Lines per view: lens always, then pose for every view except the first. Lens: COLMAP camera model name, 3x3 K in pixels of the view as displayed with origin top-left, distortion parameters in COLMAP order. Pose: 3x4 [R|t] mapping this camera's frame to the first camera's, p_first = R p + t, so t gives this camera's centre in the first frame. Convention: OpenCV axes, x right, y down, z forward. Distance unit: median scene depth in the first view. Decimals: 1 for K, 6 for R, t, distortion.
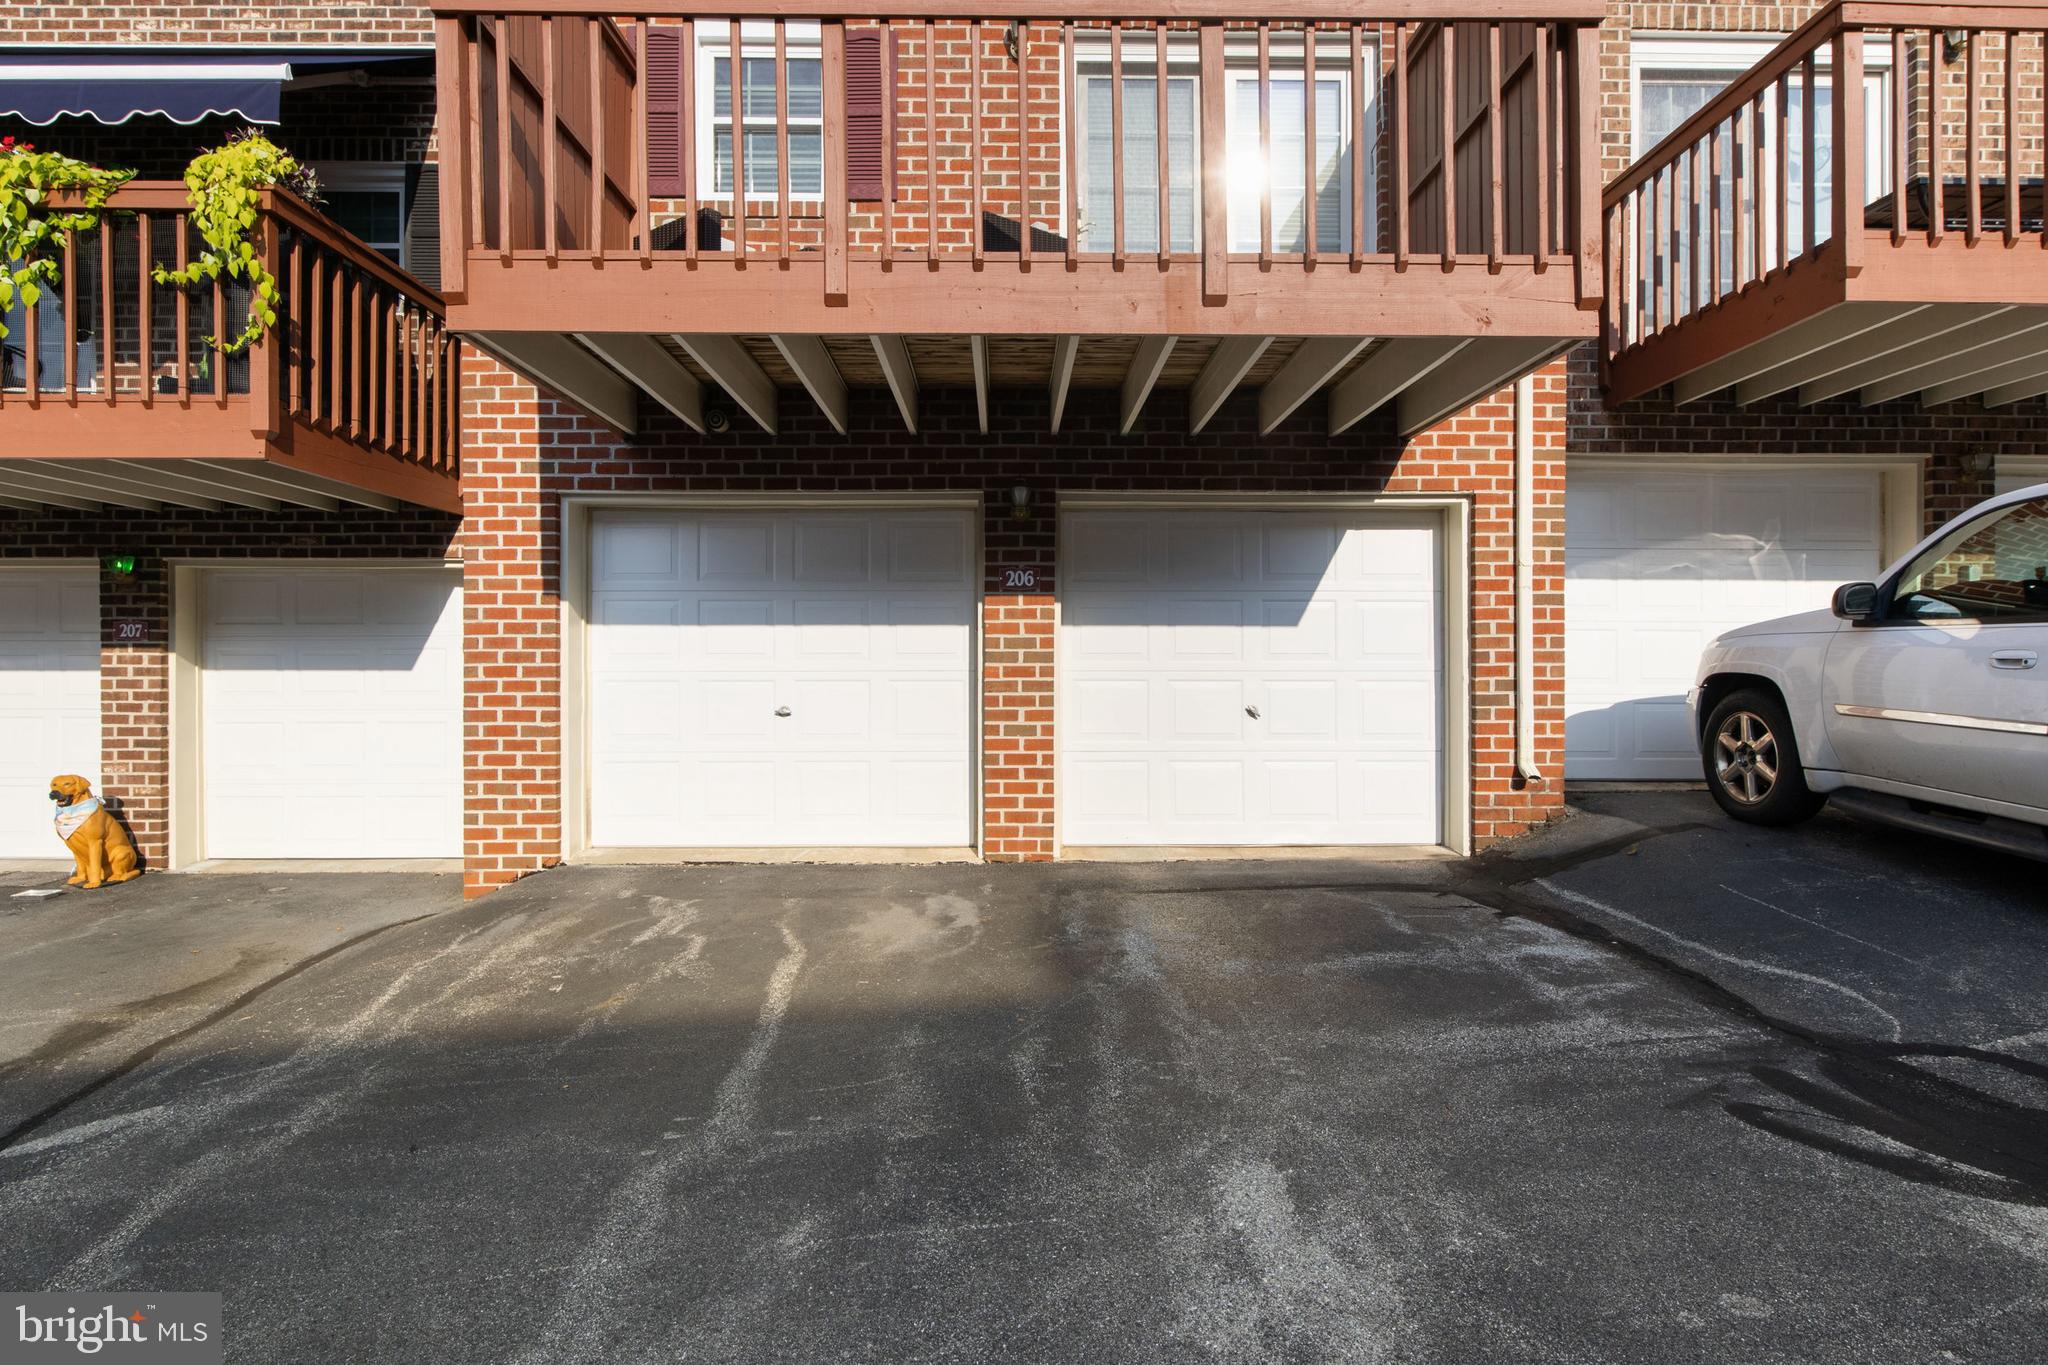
lens RADIAL K [[1139.9, 0, 1021.9], [0, 1139.9, 669.8], [0, 0, 1]] dist [-0.002569, -0.000255]
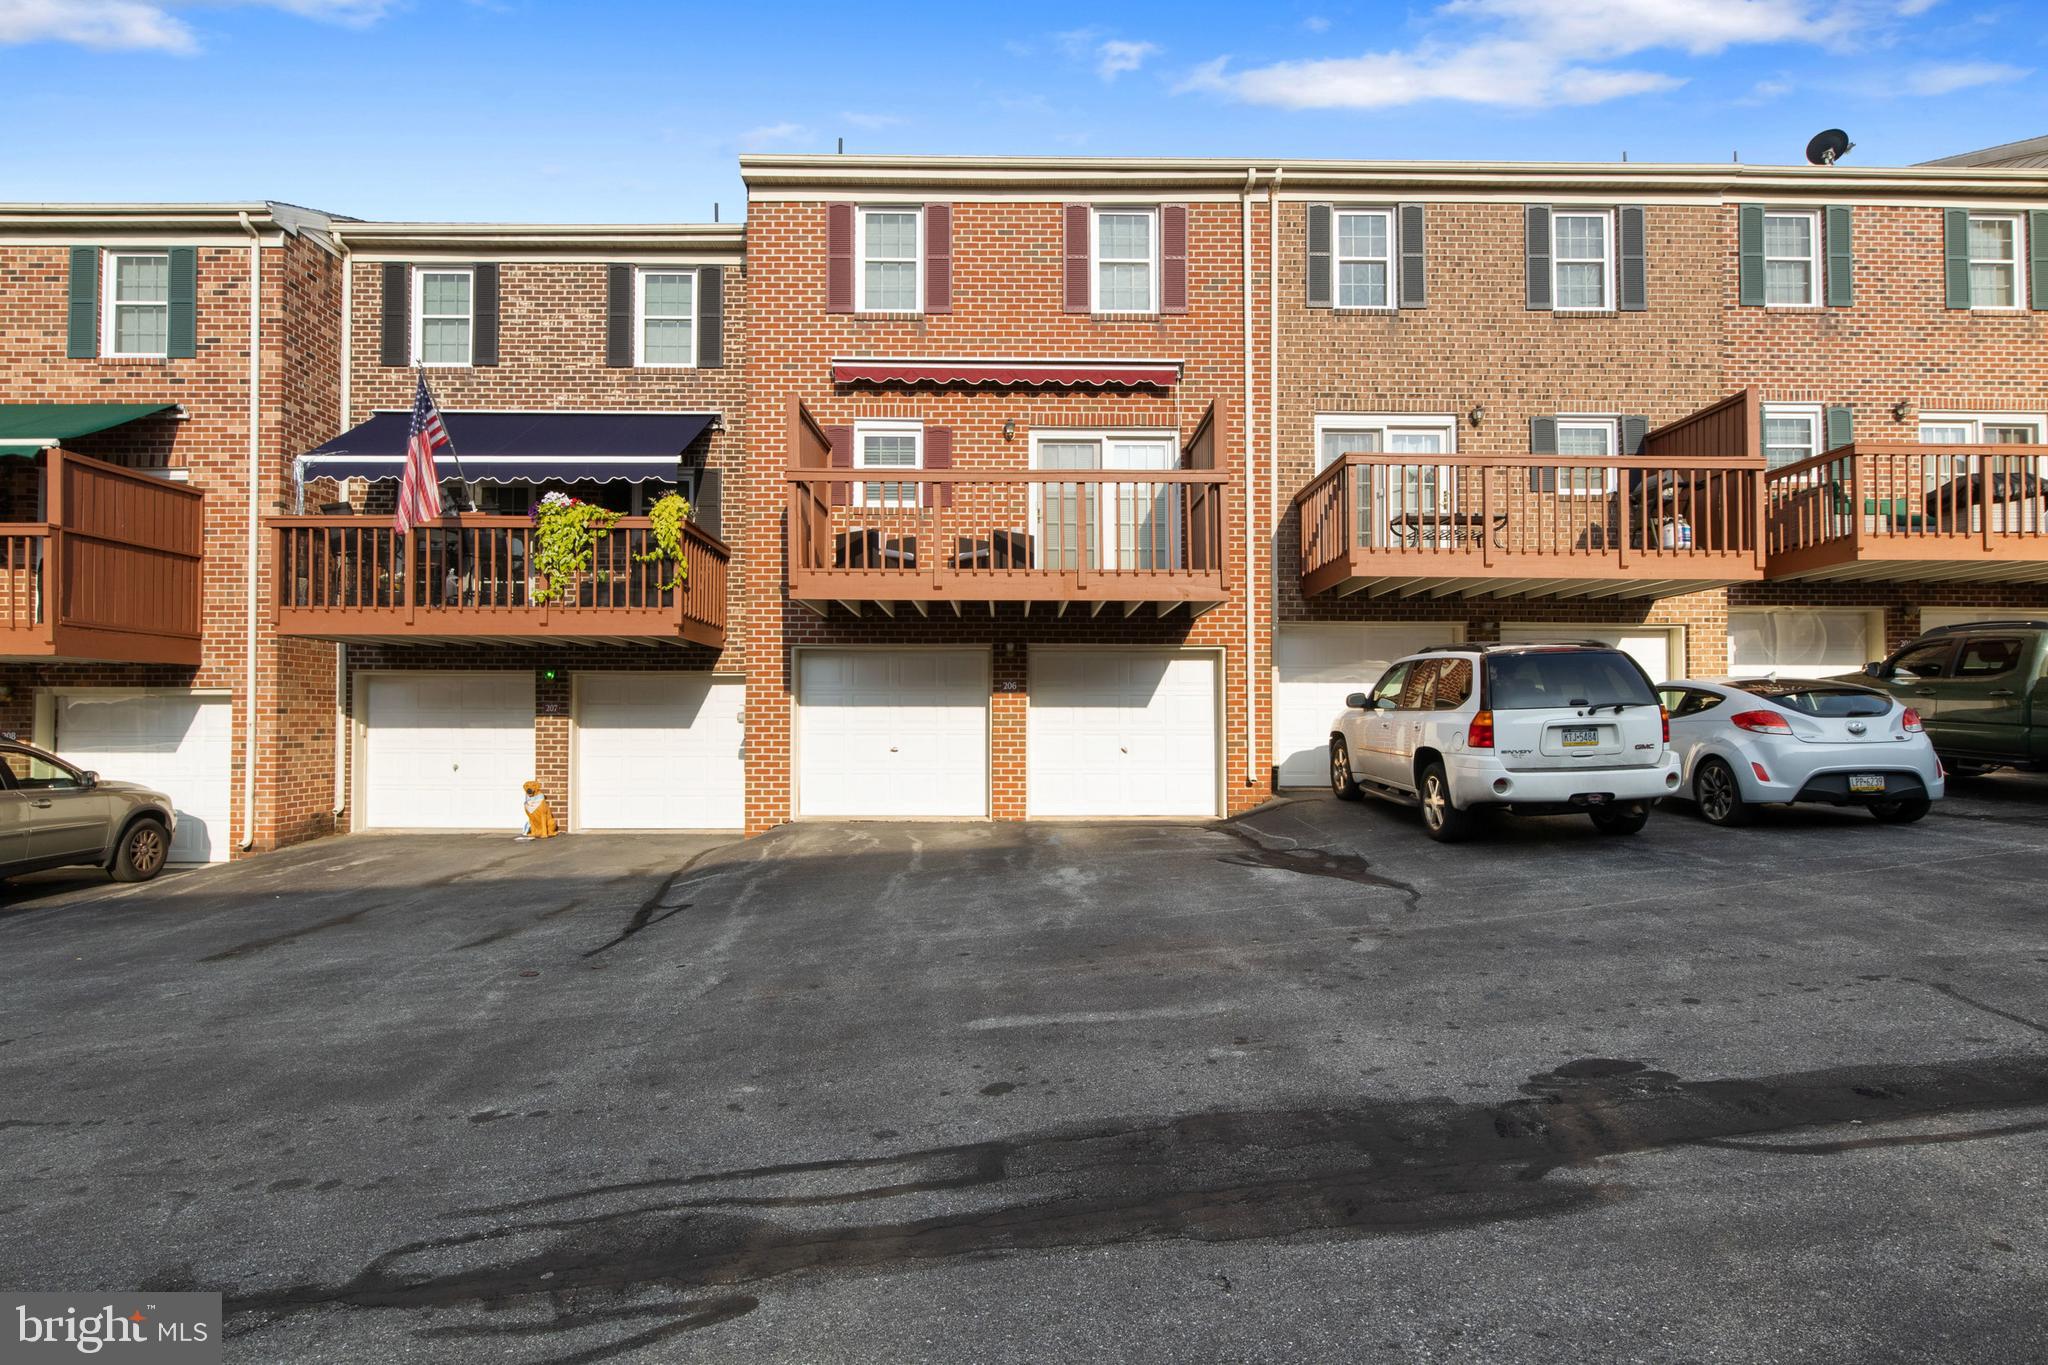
lens RADIAL K [[1139.9, 0, 1024.7], [0, 1139.9, 696.3], [0, 0, 1]] dist [-0.002569, -0.000255]
pose [[0.999998, 0.001672, 0.000888, 0.023852], [-0.001644, 0.999533, -0.030512, 0.003785], [-0.000938, 0.030511, 0.999534, -1.099060]]
